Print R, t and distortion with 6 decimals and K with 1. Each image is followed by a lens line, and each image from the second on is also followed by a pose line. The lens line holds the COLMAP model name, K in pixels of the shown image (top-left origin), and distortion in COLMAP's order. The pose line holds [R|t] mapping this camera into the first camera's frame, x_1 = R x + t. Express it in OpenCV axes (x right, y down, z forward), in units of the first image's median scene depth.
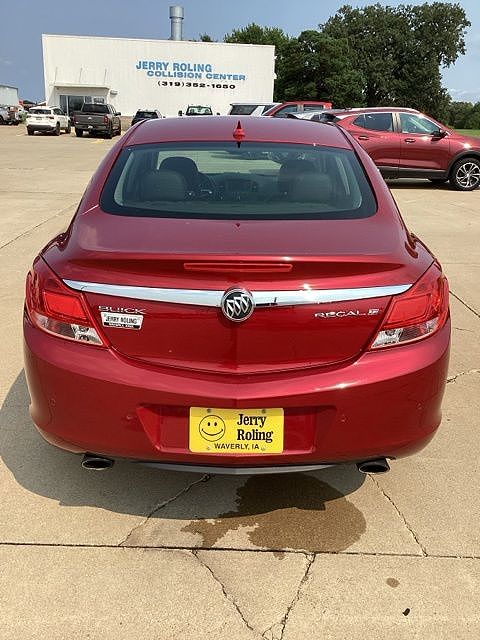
lens RADIAL K [[592.7, 0, 241.5], [0, 592.7, 319.4], [0, 0, 1]] dist [-0.005528, 0.000000]
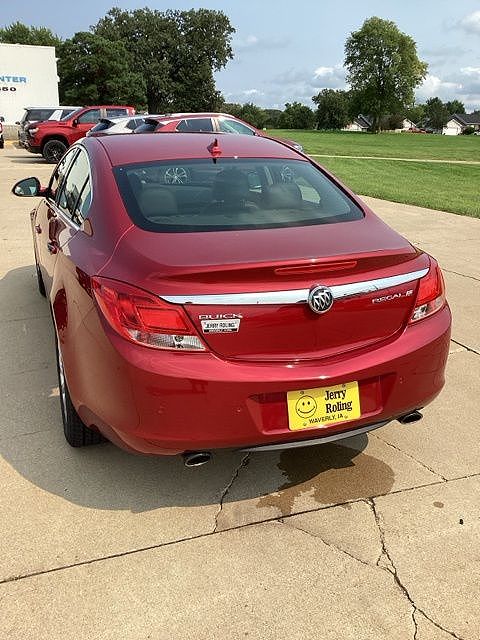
lens RADIAL K [[592.7, 0, 234.9], [0, 592.7, 320.7], [0, 0, 1]] dist [-0.005528, 0.000000]
pose [[0.936263, -0.125213, 0.328227, -0.484065], [0.124797, 0.991929, 0.022422, -0.026127], [-0.328386, 0.019969, 0.944333, -0.056035]]
